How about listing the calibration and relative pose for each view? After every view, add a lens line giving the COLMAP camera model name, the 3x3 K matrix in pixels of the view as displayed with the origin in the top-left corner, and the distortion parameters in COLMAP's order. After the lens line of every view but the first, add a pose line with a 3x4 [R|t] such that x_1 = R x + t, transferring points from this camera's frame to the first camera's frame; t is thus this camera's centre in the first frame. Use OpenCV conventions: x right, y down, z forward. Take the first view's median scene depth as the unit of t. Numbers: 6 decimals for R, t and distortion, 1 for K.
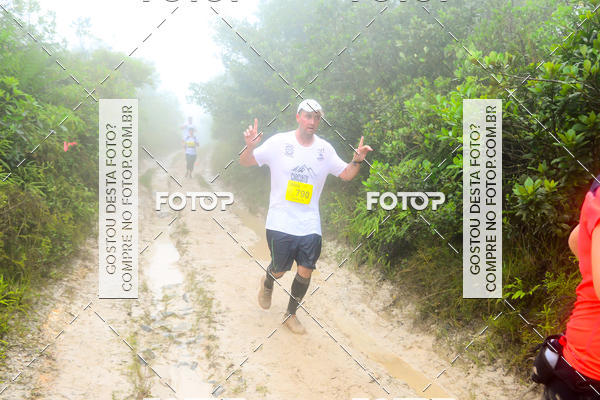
lens RADIAL K [[646.6, 0, 315.6], [0, 646.6, 207.3], [0, 0, 1]] dist [0.006806, 0.000000]
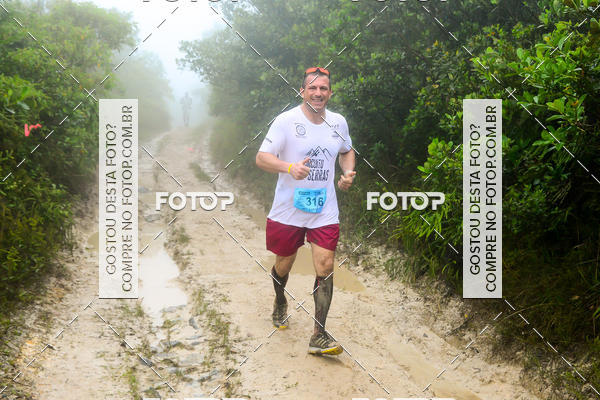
lens RADIAL K [[905.4, 0, 310.5], [0, 905.4, 210.0], [0, 0, 1]] dist [0.096153, 0.000000]
pose [[0.999214, -0.024090, -0.031476, -0.023665], [0.024141, 0.999708, 0.001227, 0.007452], [0.031437, -0.001986, 0.999504, -0.071905]]
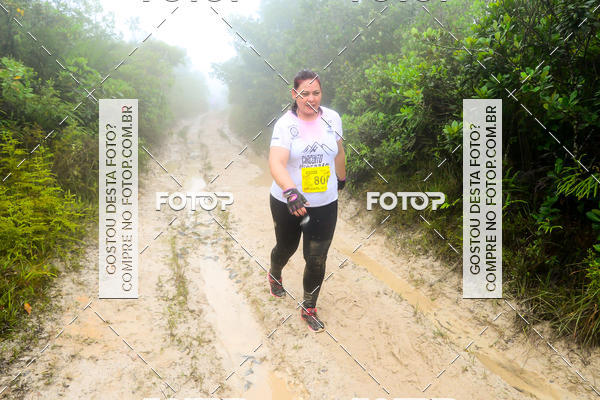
lens RADIAL K [[440.0, 0, 313.1], [0, 440.0, 213.4], [0, 0, 1]] dist [-0.112634, 0.044516]
pose [[0.999794, -0.013579, 0.015064, 0.009249], [0.011613, 0.992253, 0.123690, 0.025456], [-0.016627, -0.123489, 0.992207, 0.049372]]
